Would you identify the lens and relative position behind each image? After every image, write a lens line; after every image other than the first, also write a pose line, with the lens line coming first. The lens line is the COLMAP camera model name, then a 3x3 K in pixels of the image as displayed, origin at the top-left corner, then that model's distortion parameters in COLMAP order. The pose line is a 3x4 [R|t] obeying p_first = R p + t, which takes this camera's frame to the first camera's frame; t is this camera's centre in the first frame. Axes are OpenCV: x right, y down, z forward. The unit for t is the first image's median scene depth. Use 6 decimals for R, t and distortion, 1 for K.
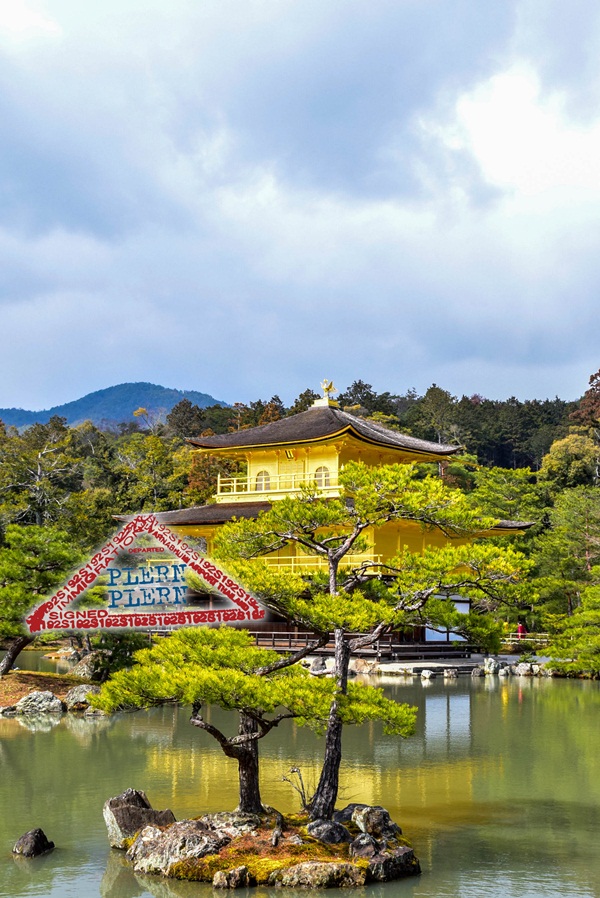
lens RADIAL K [[1361.7, 0, 293.1], [0, 1361.7, 463.1], [0, 0, 1]] dist [0.173274, 0.000000]
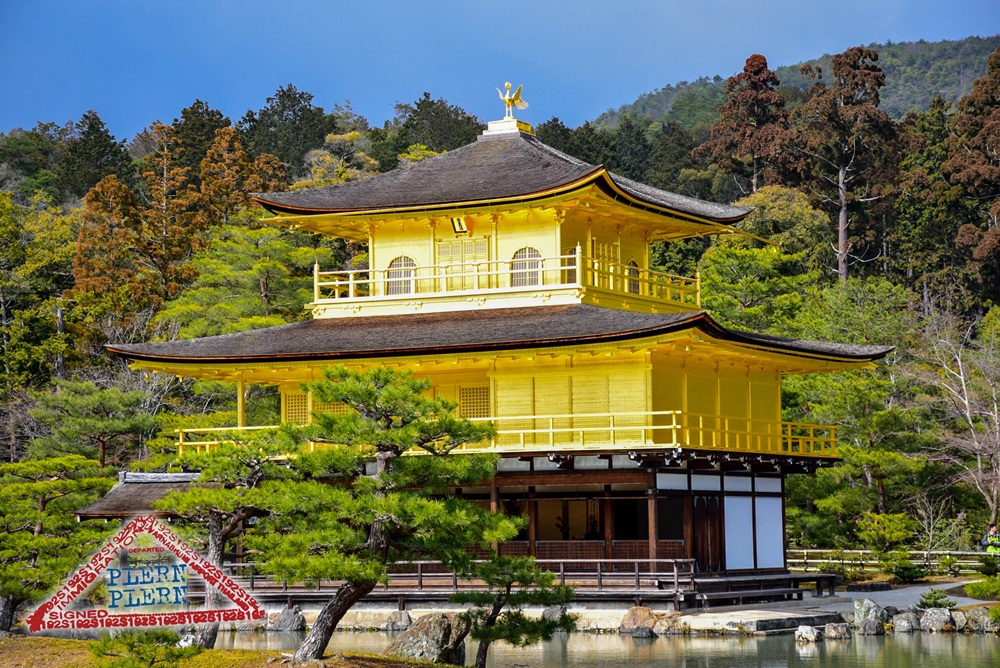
lens RADIAL K [[2511.2, 0, 491.9], [0, 2511.2, 338.1], [0, 0, 1]] dist [0.734368, 0.000000]
pose [[0.985321, -0.013067, 0.170214, -0.168400], [0.006521, 0.999219, 0.038960, -0.000489], [-0.170590, -0.037278, 0.984637, 0.036590]]
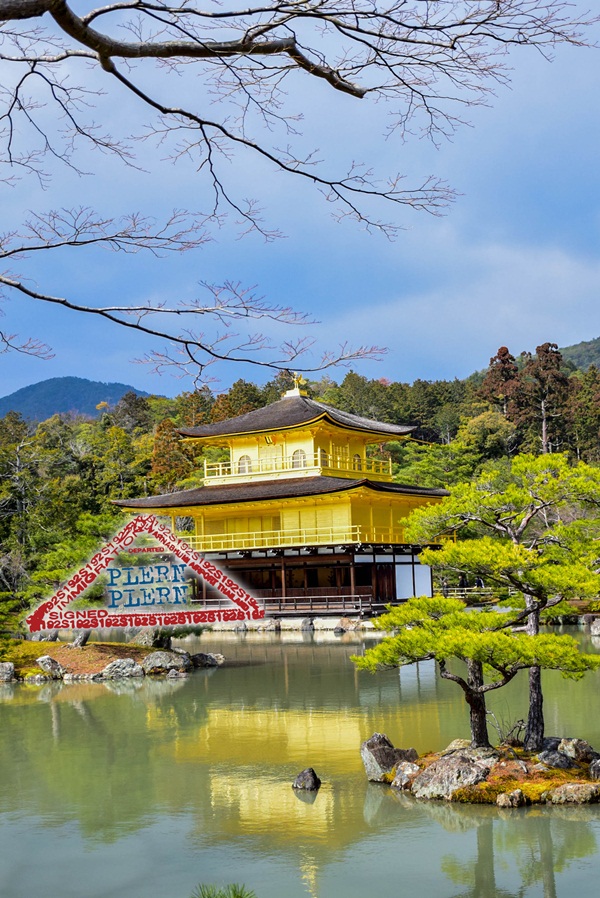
lens RADIAL K [[1227.4, 0, 296.1], [0, 1227.4, 455.8], [0, 0, 1]] dist [0.110883, 0.000000]
pose [[0.996864, -0.039708, 0.068445, -0.053732], [0.038996, 0.999171, 0.011698, -0.004617], [-0.068853, -0.008992, 0.997586, -0.015370]]
